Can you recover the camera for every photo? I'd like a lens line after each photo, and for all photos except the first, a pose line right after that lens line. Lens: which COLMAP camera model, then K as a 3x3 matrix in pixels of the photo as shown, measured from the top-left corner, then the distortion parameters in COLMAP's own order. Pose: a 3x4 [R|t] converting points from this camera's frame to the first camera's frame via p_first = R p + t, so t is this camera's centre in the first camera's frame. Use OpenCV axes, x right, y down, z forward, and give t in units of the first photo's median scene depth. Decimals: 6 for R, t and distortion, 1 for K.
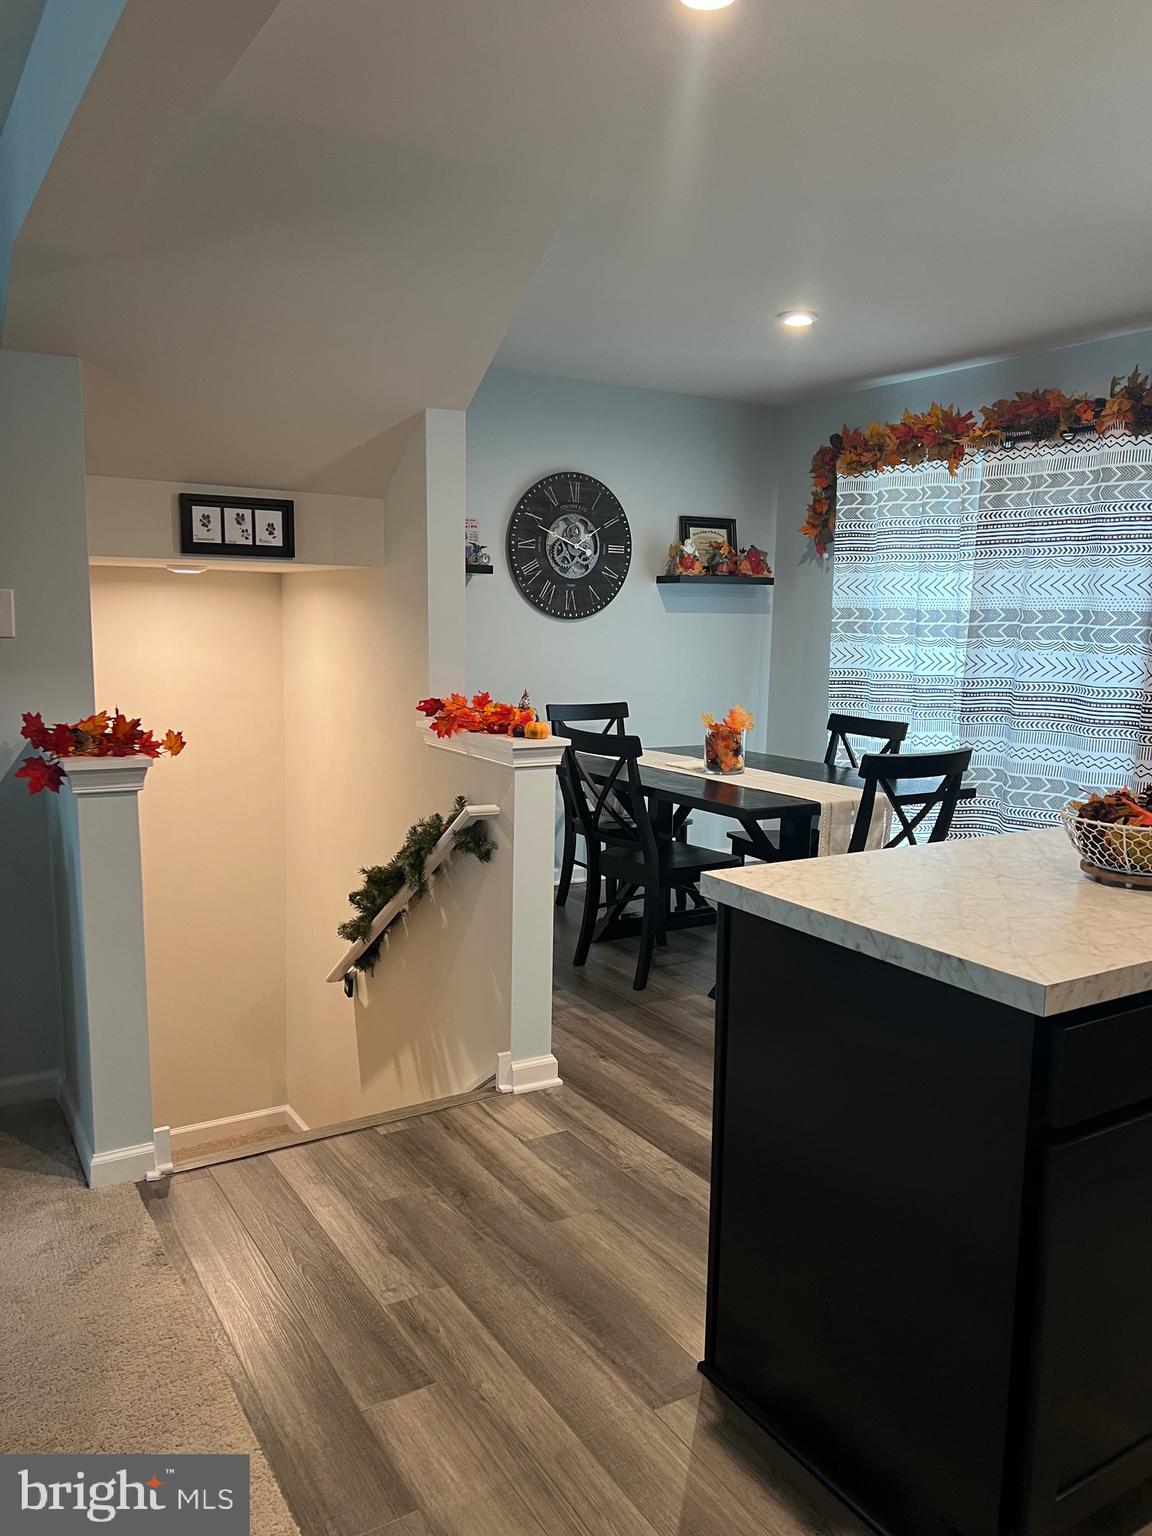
lens RADIAL K [[1132.5, 0, 574.6], [0, 1132.5, 781.7], [0, 0, 1]] dist [-0.001854, -0.010899]
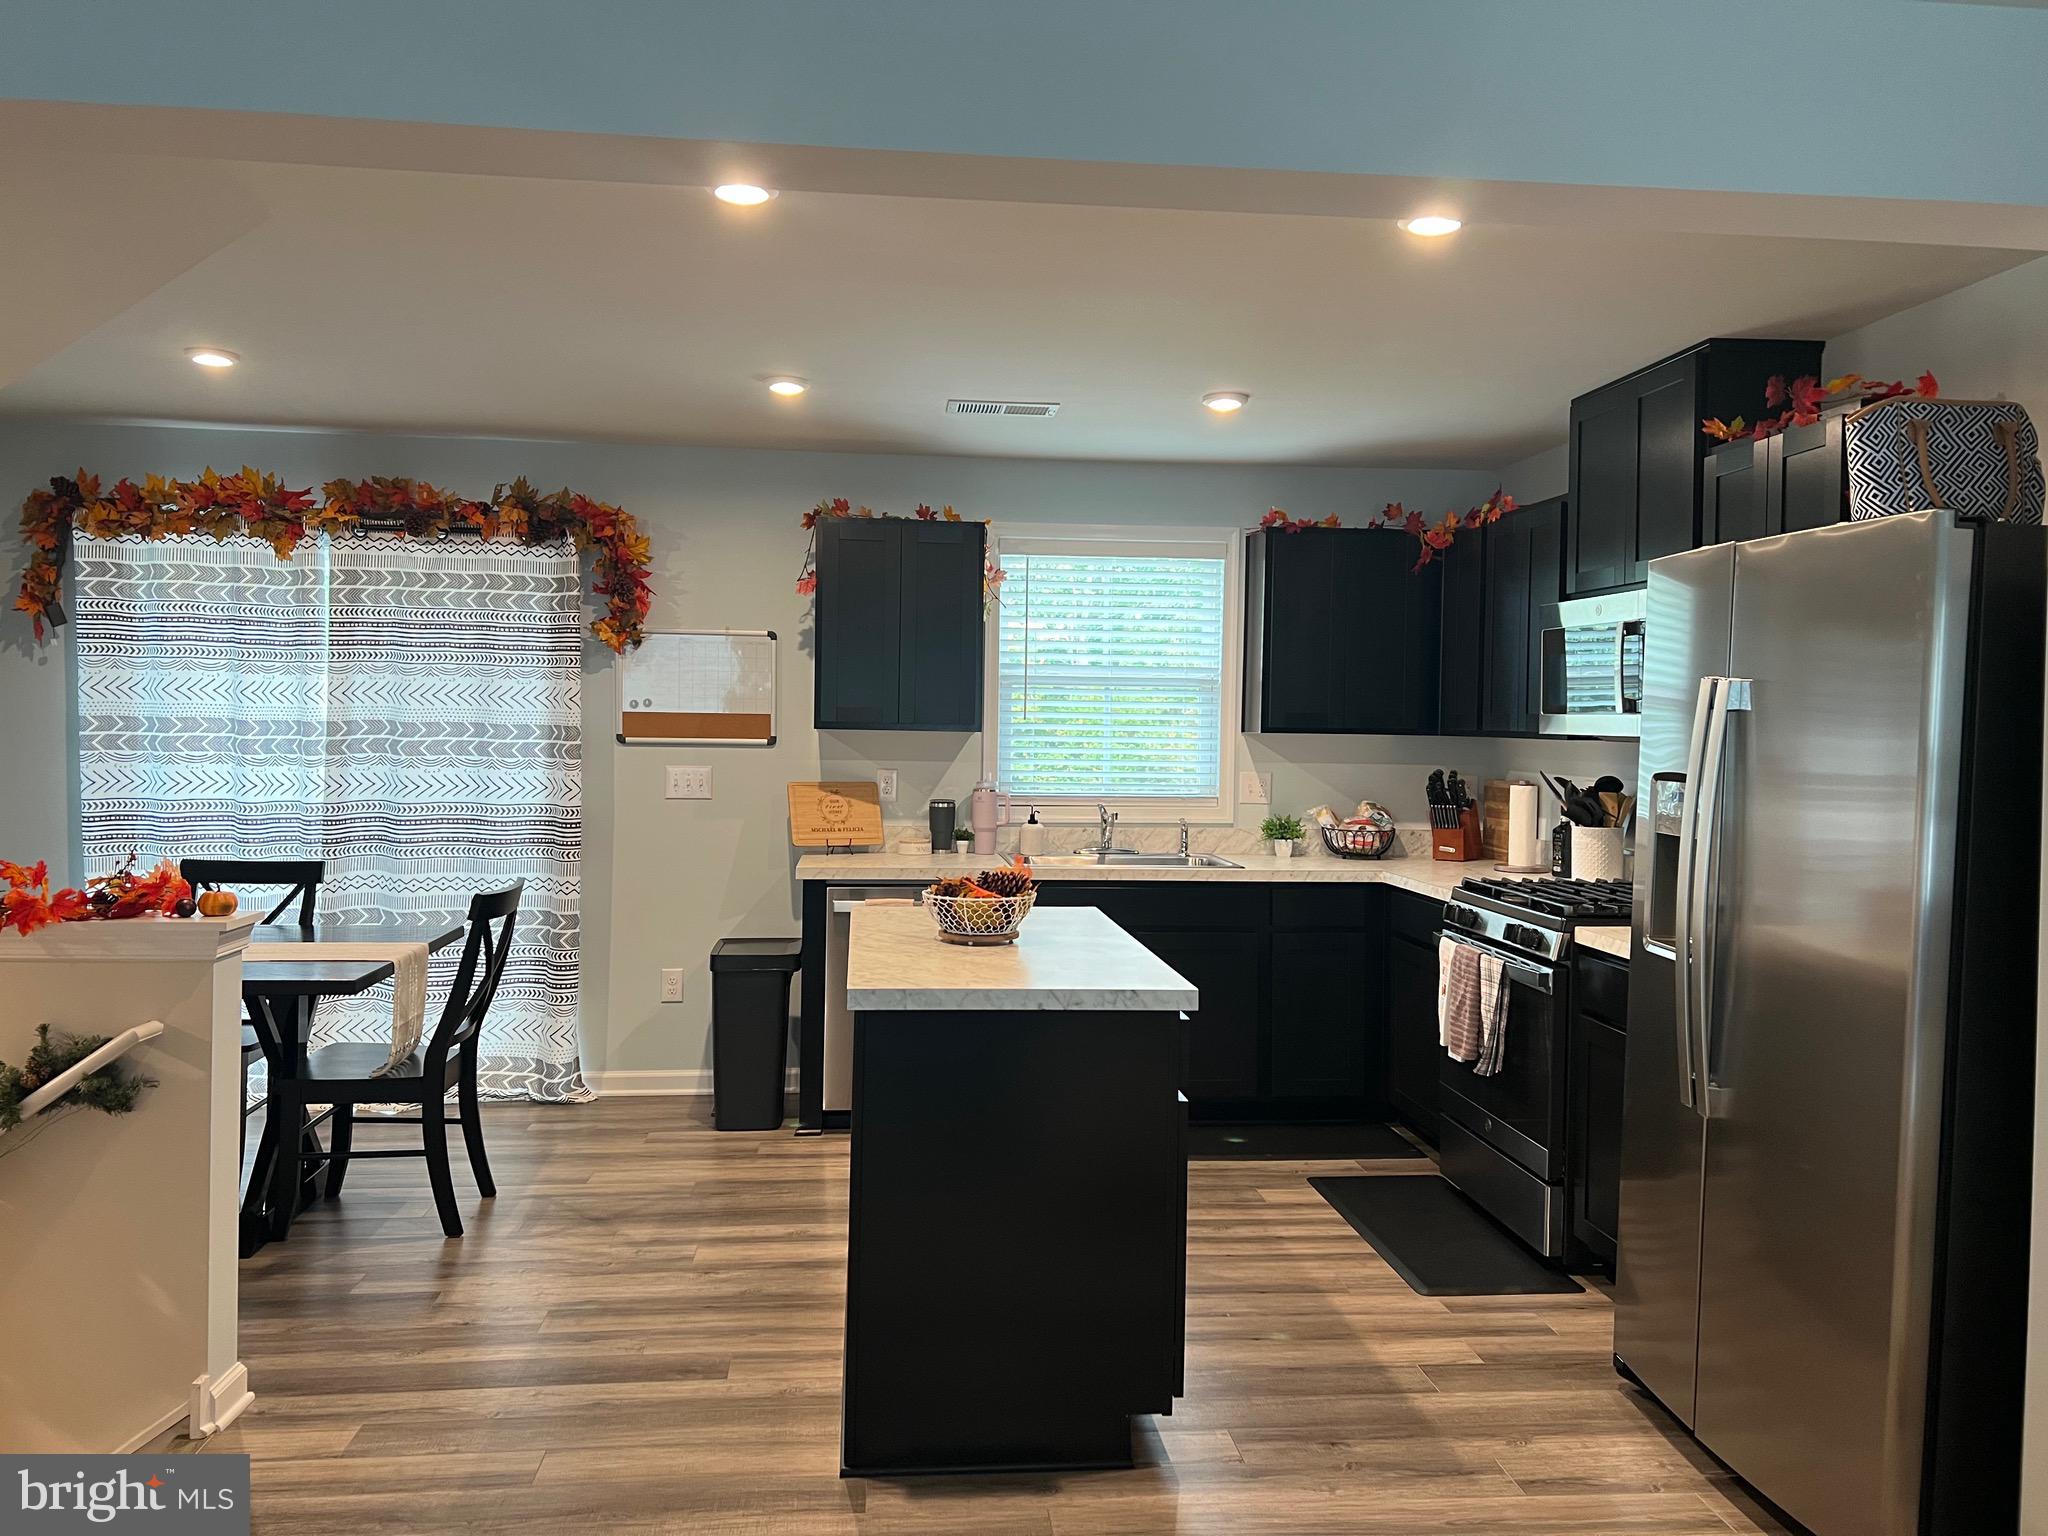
lens RADIAL K [[1509.9, 0, 1028.2], [0, 1509.9, 758.1], [0, 0, 1]] dist [-0.001854, -0.010899]
pose [[0.416705, -0.027491, 0.908626, -0.451625], [0.123098, 0.992042, -0.026439, -0.032782], [-0.900669, 0.122867, 0.416773, 0.078610]]
